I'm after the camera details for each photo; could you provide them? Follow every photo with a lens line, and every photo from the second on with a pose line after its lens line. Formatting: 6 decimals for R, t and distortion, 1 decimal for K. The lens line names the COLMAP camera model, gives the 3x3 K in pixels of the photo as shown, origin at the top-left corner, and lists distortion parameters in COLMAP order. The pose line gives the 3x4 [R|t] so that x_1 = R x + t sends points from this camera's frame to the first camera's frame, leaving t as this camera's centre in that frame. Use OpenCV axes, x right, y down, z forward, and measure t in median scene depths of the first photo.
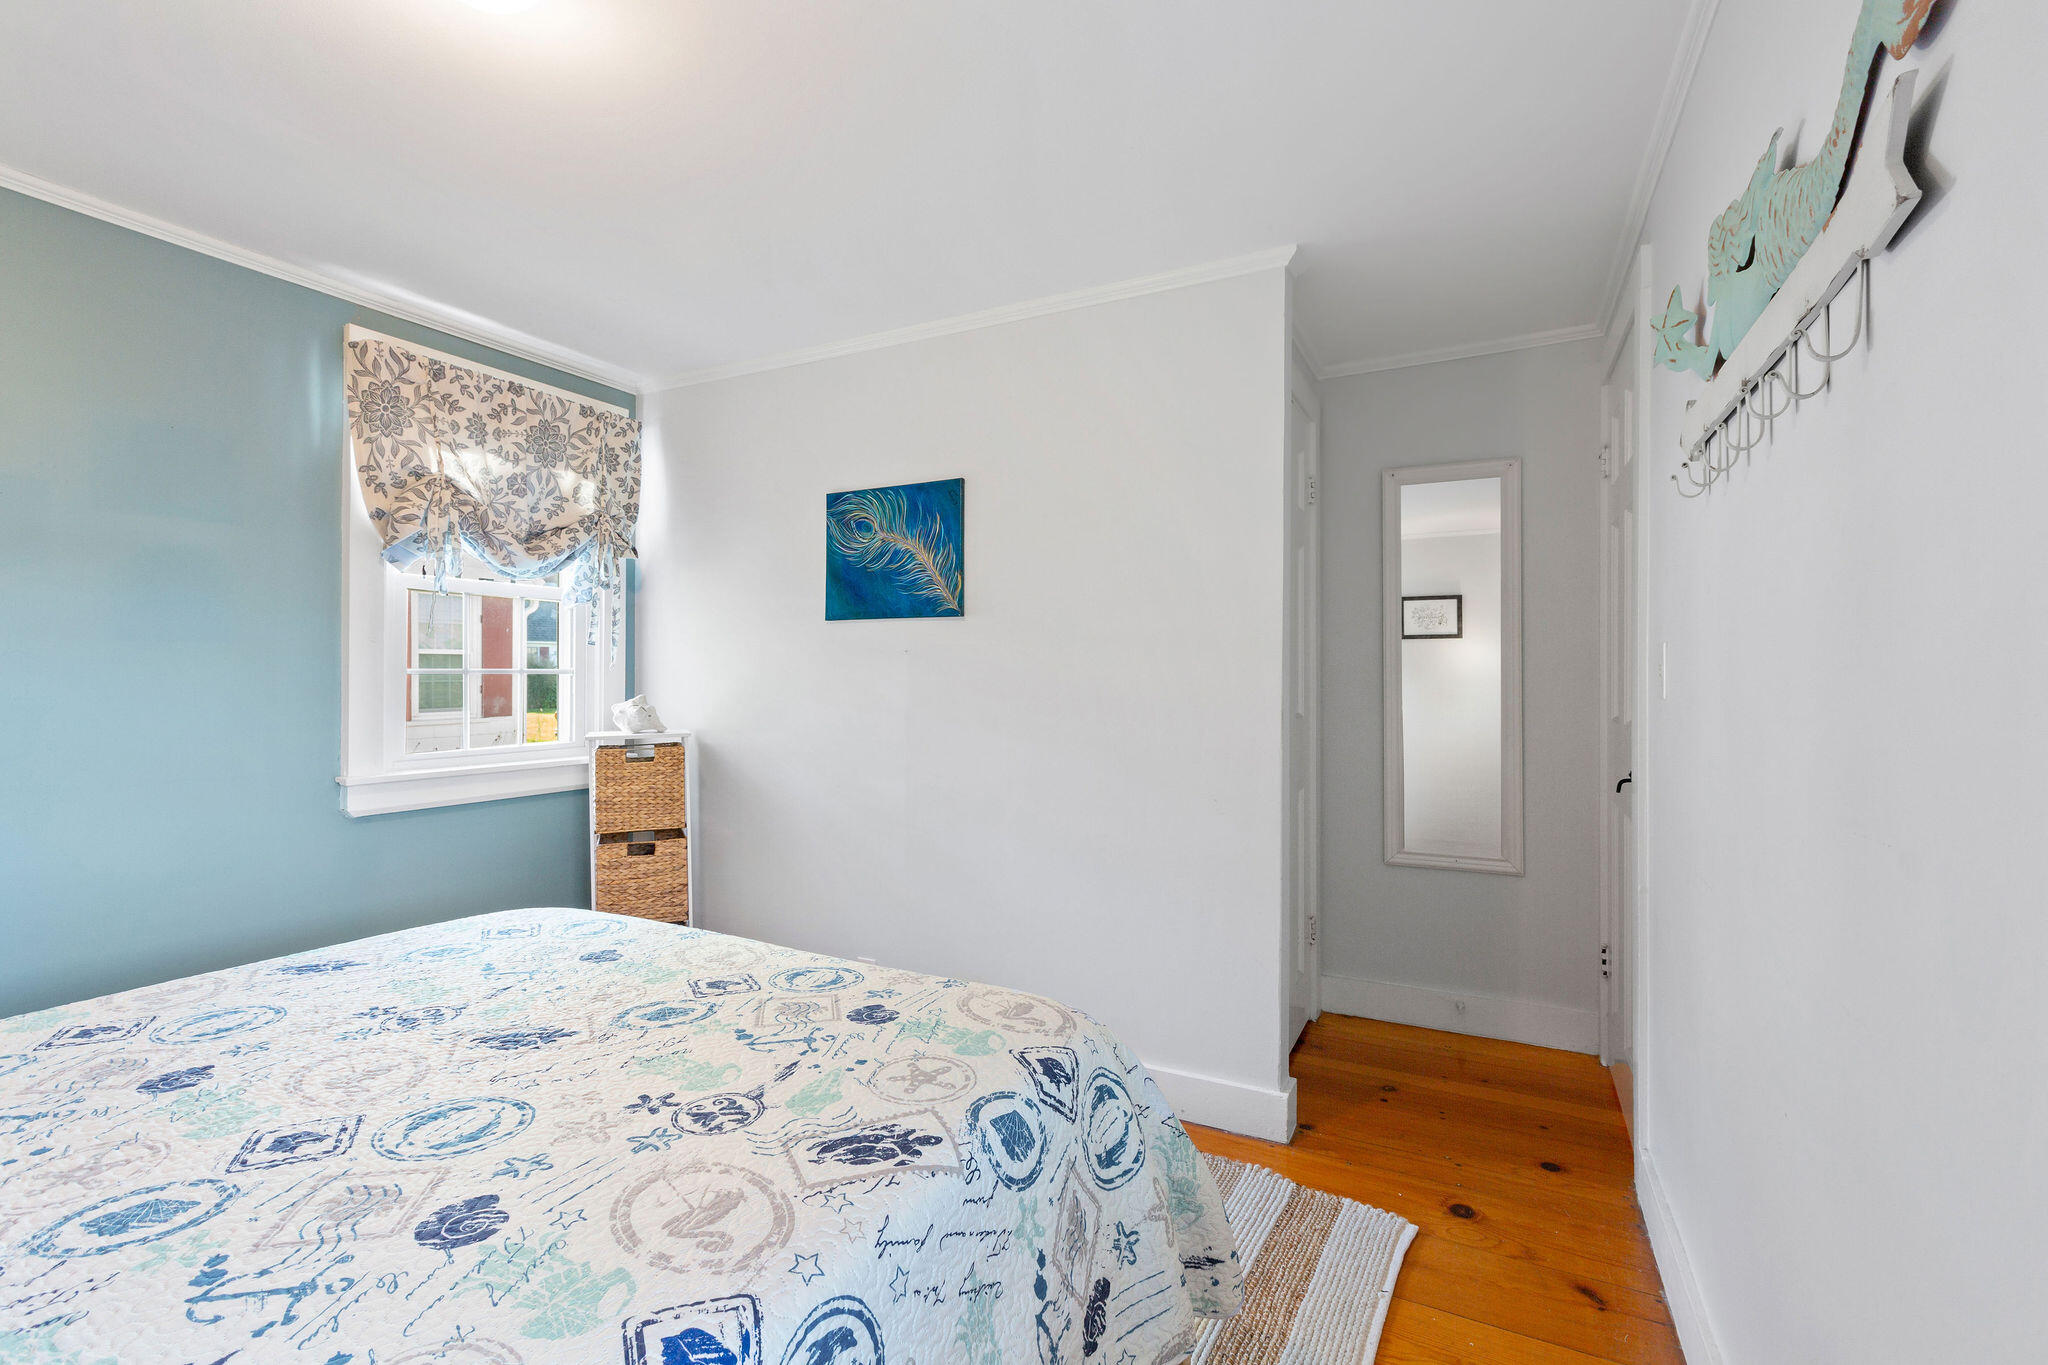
lens RADIAL K [[930.0, 0, 1017.5], [0, 930.0, 672.5], [0, 0, 1]] dist [-0.005684, 0.000790]
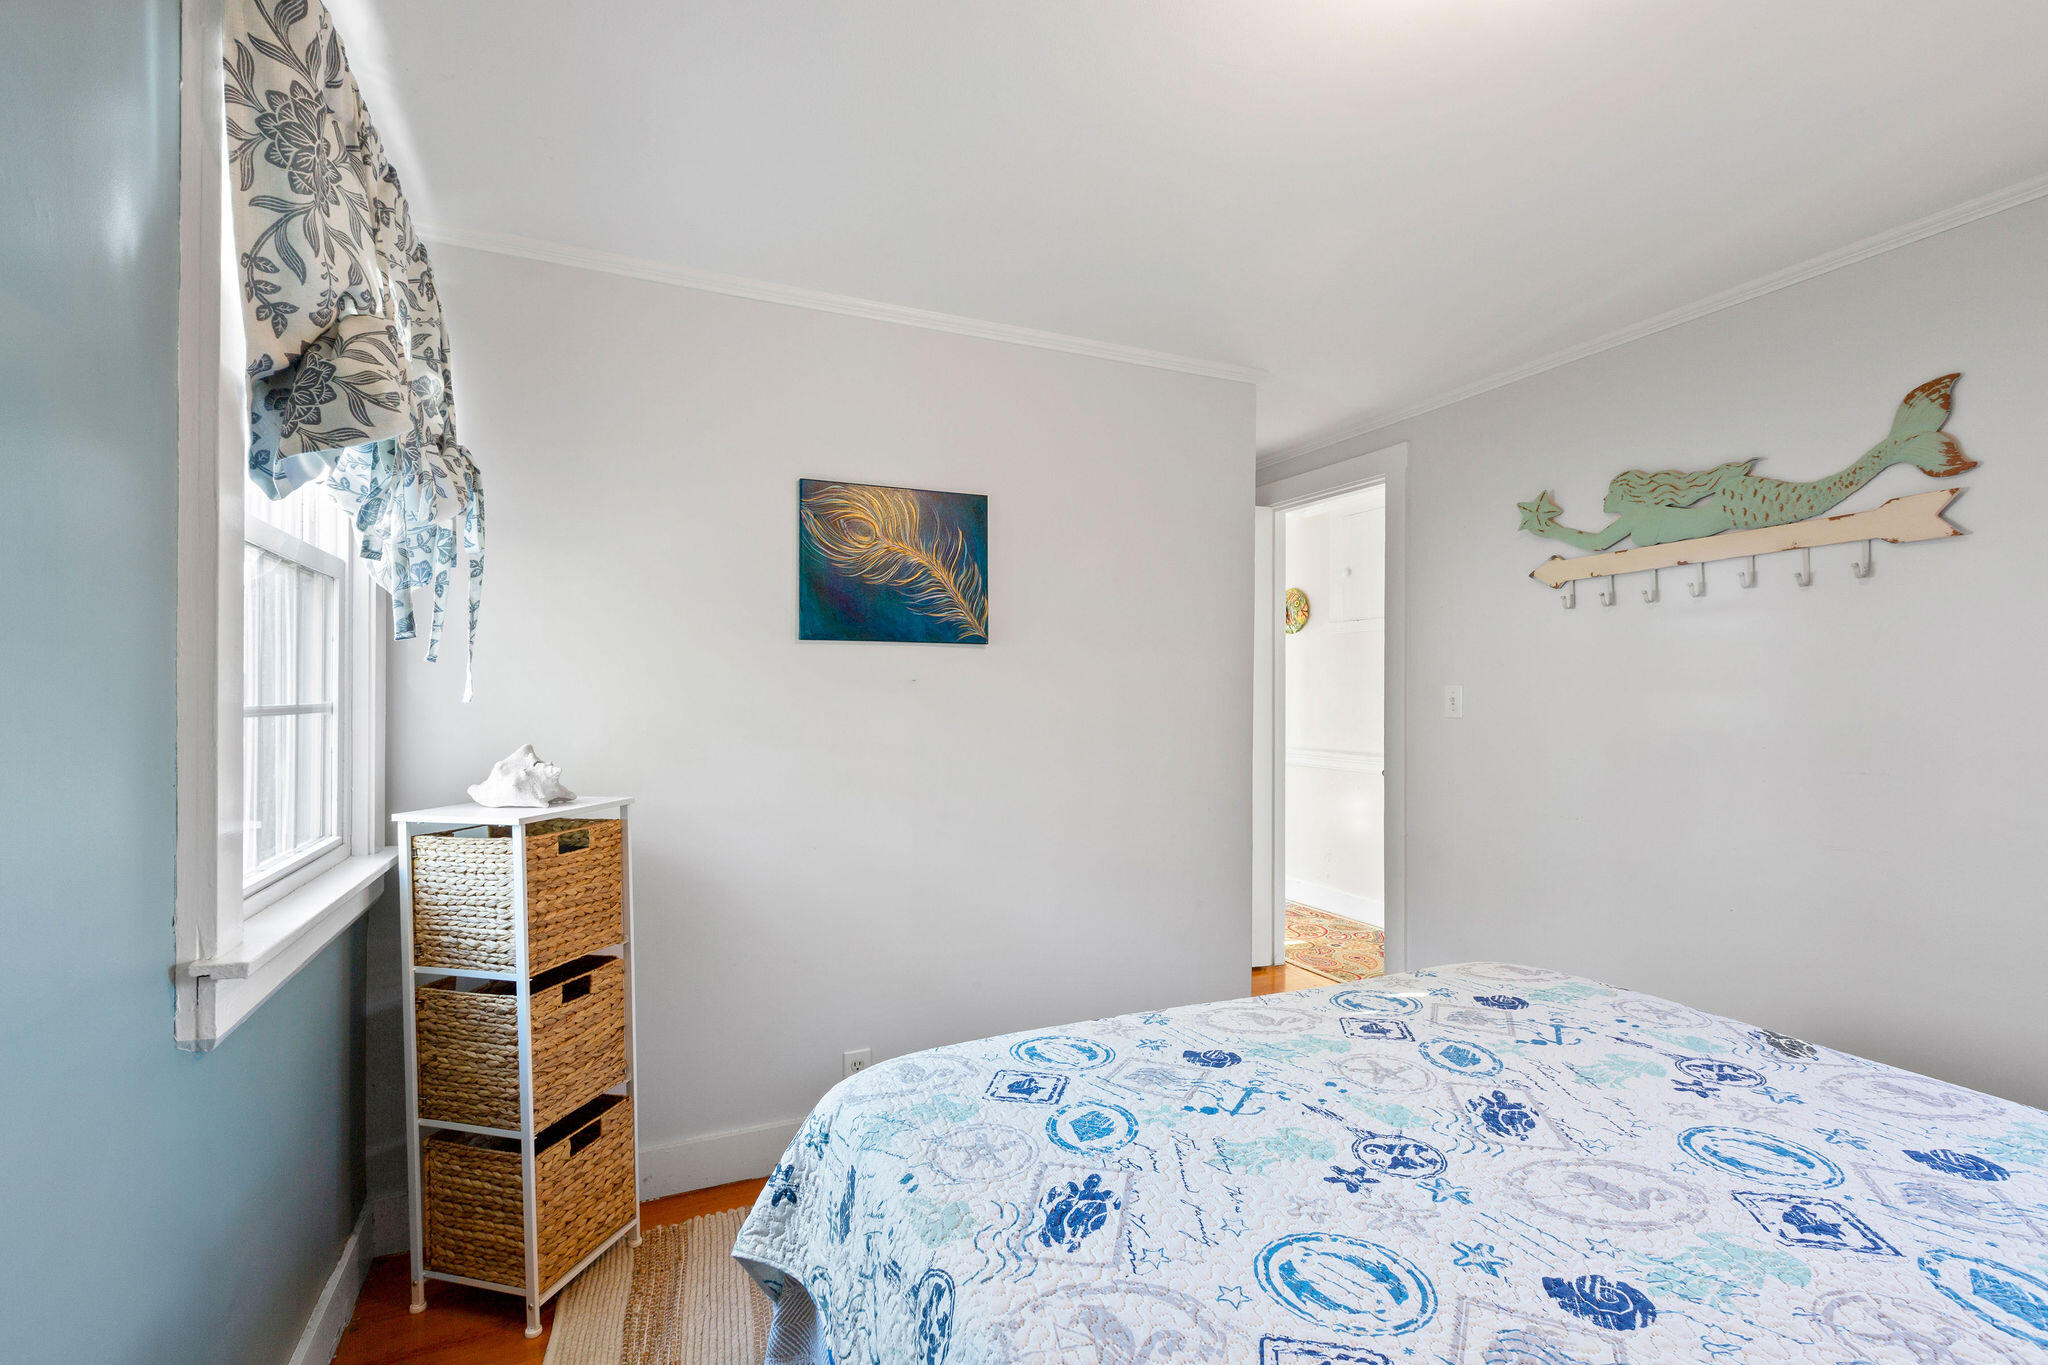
lens RADIAL K [[930.0, 0, 1011.9], [0, 930.0, 698.7], [0, 0, 1]] dist [-0.005684, 0.000790]
pose [[0.619350, -0.003557, 0.785107, -0.772192], [0.001280, 0.999993, 0.003521, -0.009440], [-0.785114, -0.001176, 0.619351, 0.406205]]
